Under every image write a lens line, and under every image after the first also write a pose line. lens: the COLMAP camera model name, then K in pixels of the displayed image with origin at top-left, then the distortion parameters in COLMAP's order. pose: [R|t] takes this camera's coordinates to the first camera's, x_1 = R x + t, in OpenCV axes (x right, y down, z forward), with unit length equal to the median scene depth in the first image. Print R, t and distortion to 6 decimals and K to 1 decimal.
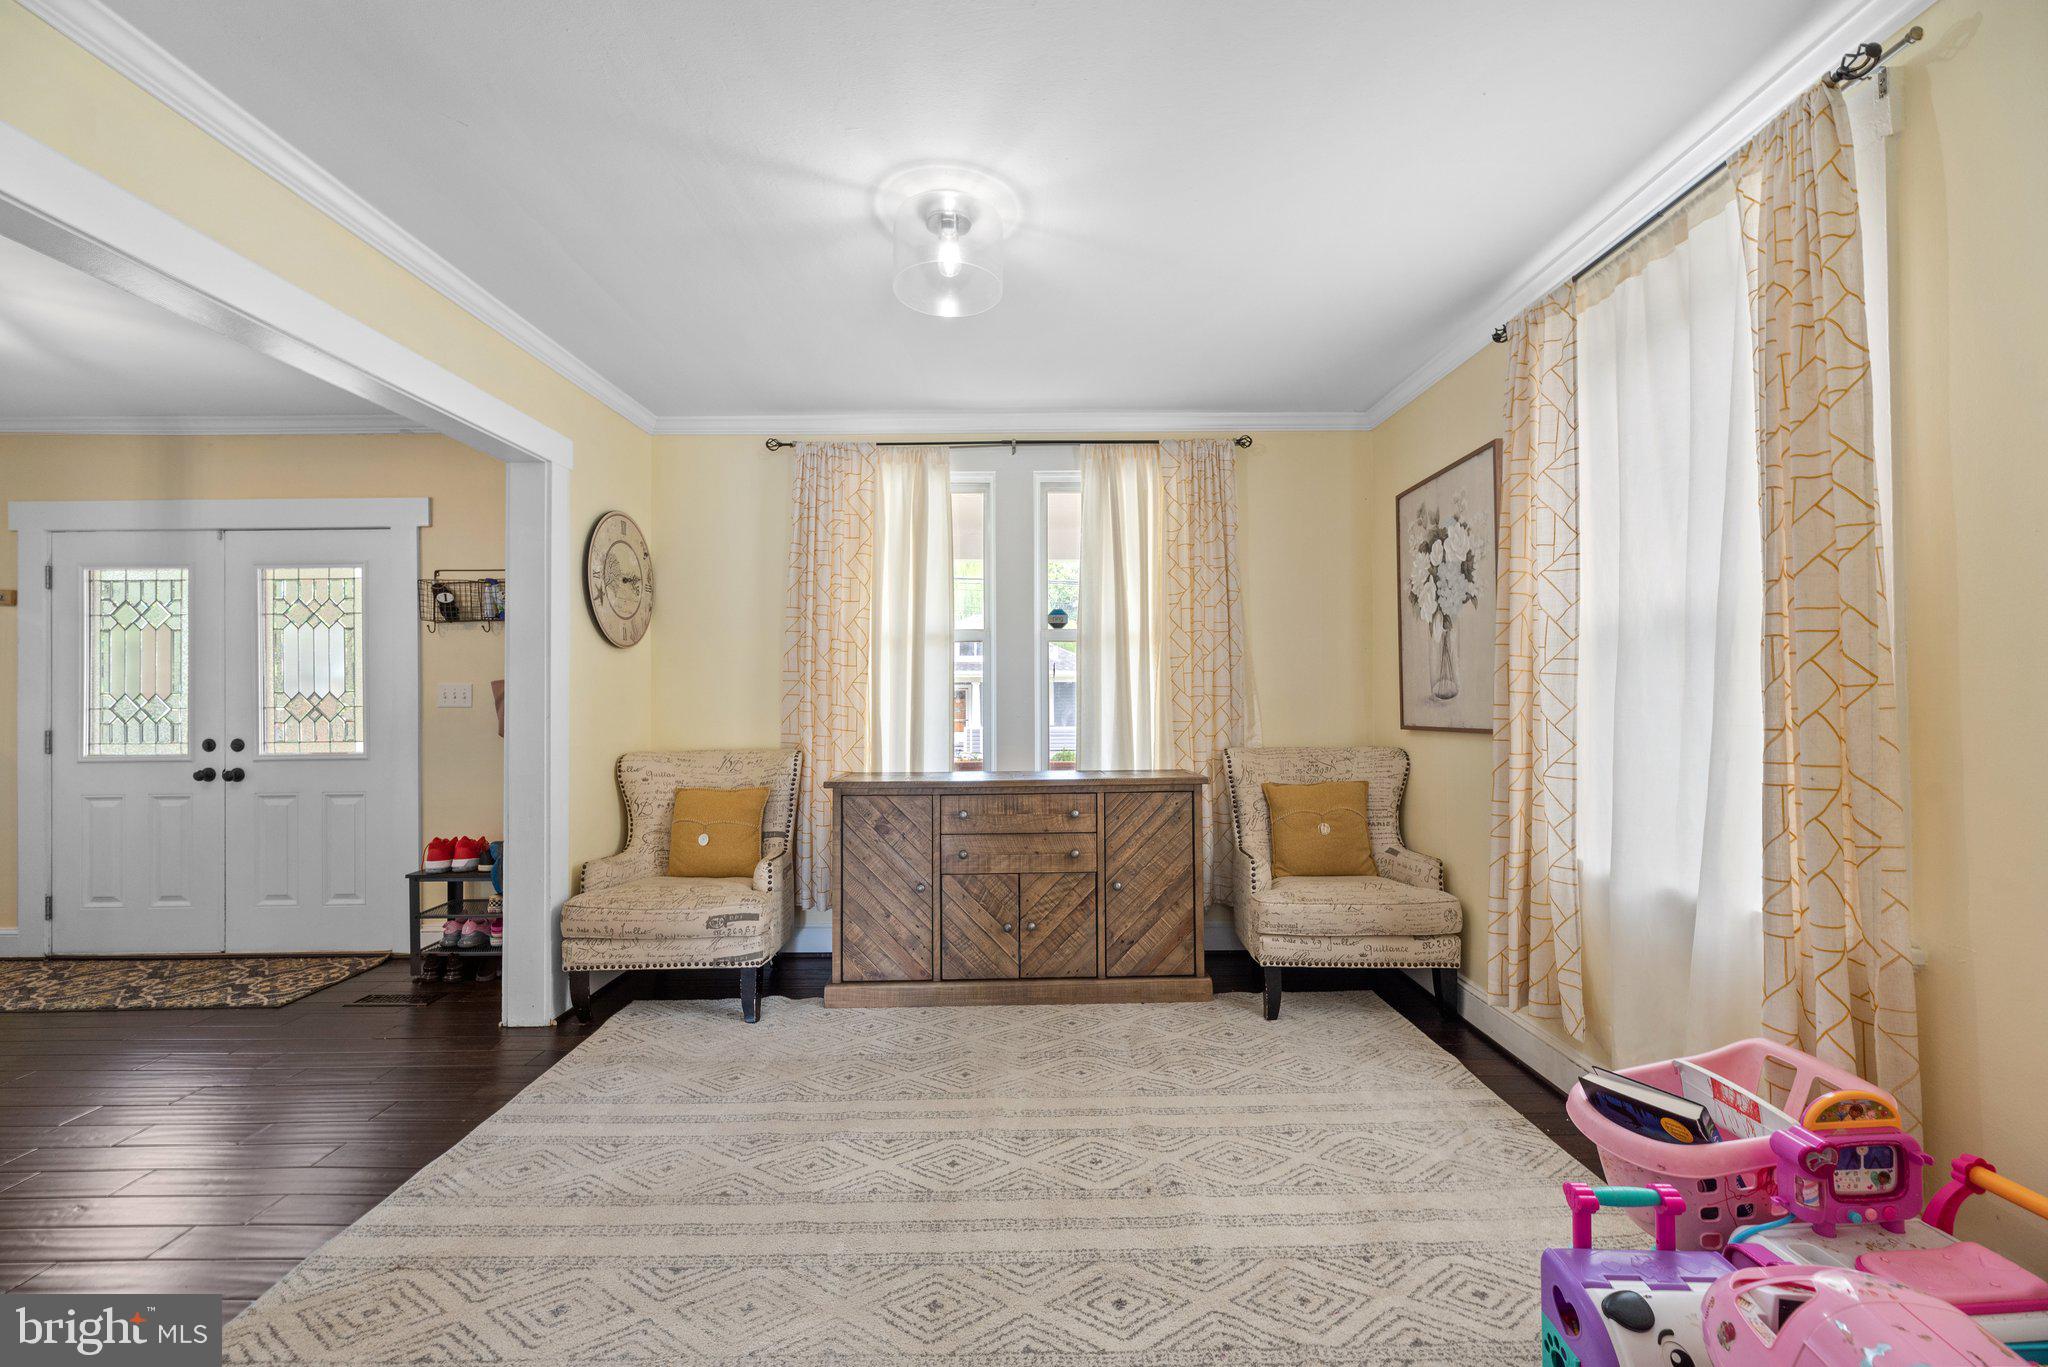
lens RADIAL K [[831.3, 0, 1023.7], [0, 831.3, 694.5], [0, 0, 1]] dist [0.001131, 0.000040]
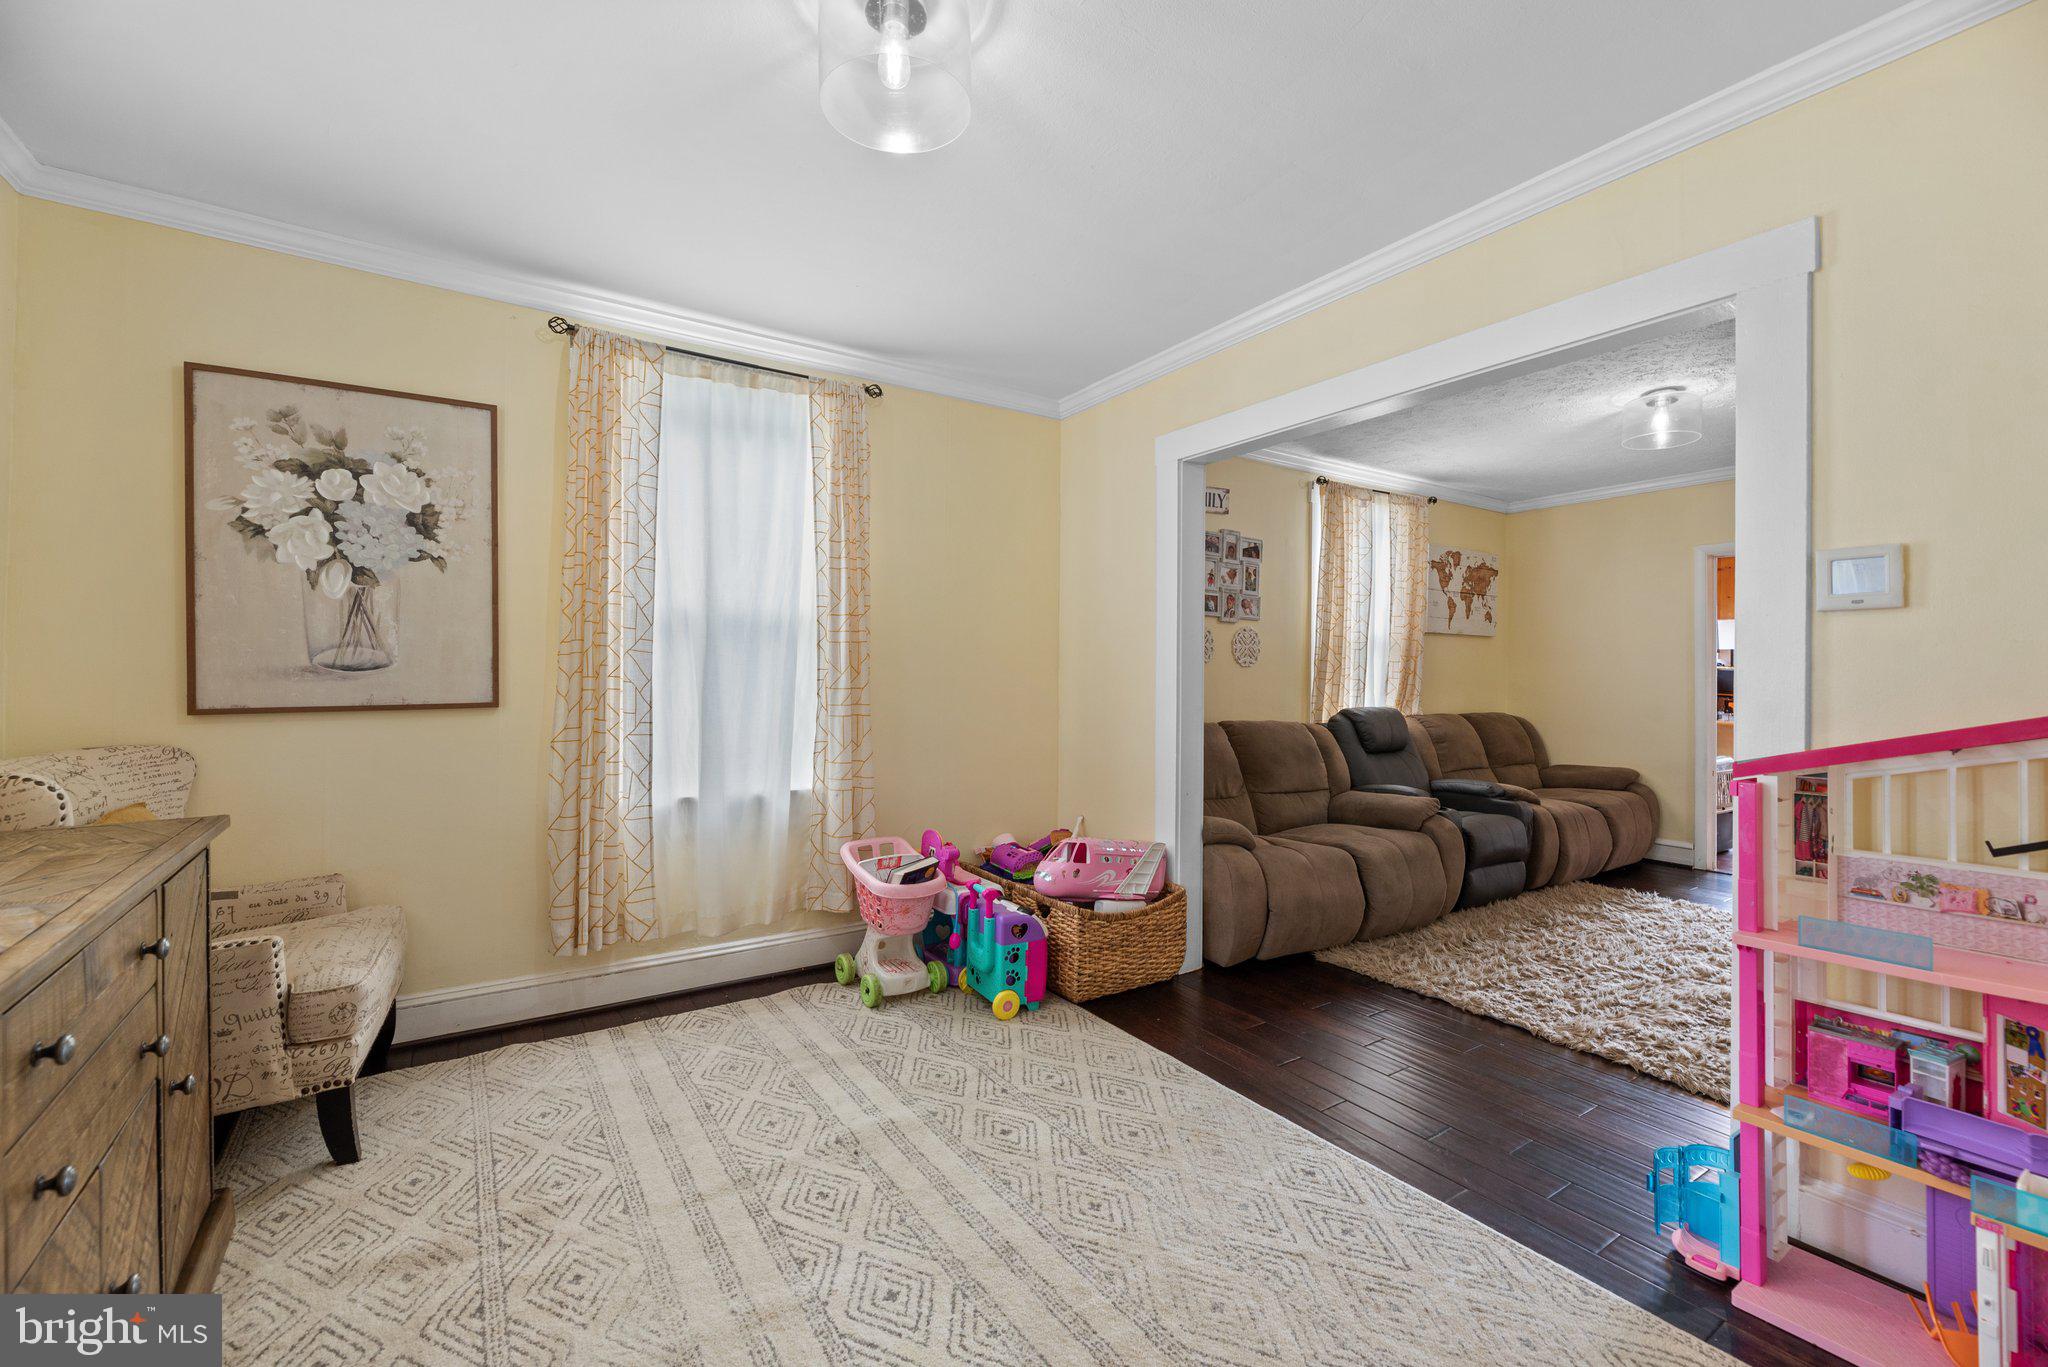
lens RADIAL K [[849.7, 0, 1020.4], [0, 849.7, 673.4], [0, 0, 1]] dist [0.000662, -0.000059]
pose [[-0.553331, 0.000220, 0.832961, -0.715361], [-0.007803, 0.999955, -0.005448, 0.010350], [-0.832925, -0.009514, -0.553305, 1.217479]]
